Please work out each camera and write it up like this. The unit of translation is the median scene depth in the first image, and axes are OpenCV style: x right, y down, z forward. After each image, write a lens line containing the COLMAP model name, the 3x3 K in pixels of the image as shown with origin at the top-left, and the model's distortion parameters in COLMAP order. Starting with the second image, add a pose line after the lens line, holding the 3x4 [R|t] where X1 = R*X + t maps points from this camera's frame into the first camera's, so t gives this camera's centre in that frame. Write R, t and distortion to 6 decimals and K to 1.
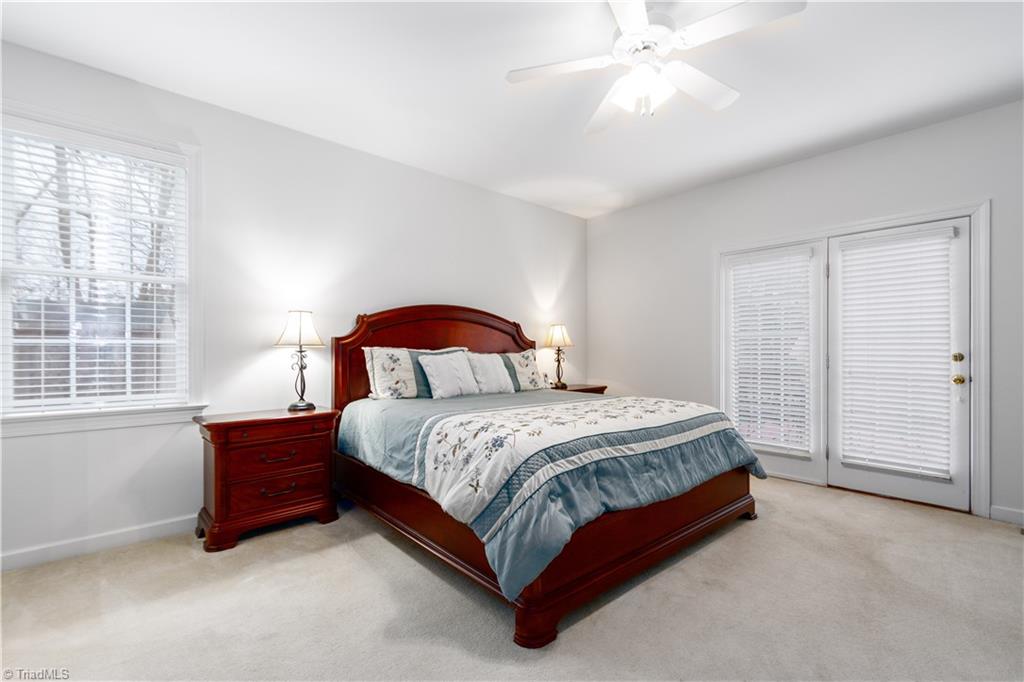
lens RADIAL K [[453.0, 0, 512.0], [0, 453.0, 341.0], [0, 0, 1]] dist [-0.000973, -0.000135]
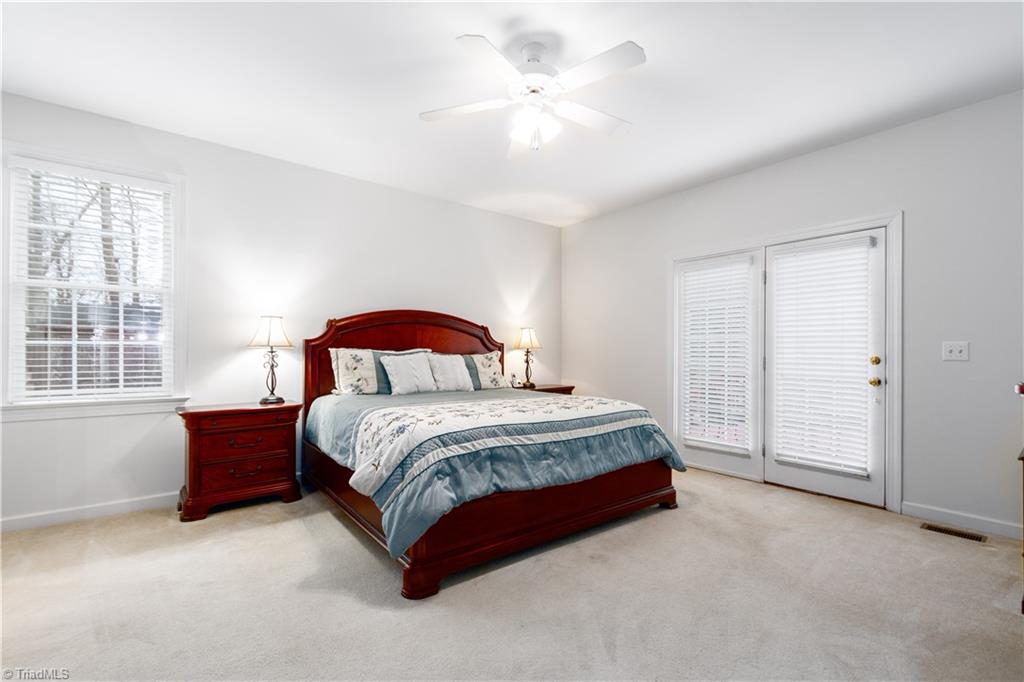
lens RADIAL K [[453.0, 0, 512.0], [0, 453.0, 341.0], [0, 0, 1]] dist [-0.000973, -0.000135]
pose [[0.998261, 0.003676, -0.058829, 0.226286], [-0.003857, 0.999988, -0.002959, -0.003752], [0.058817, 0.003181, 0.998264, -0.113841]]
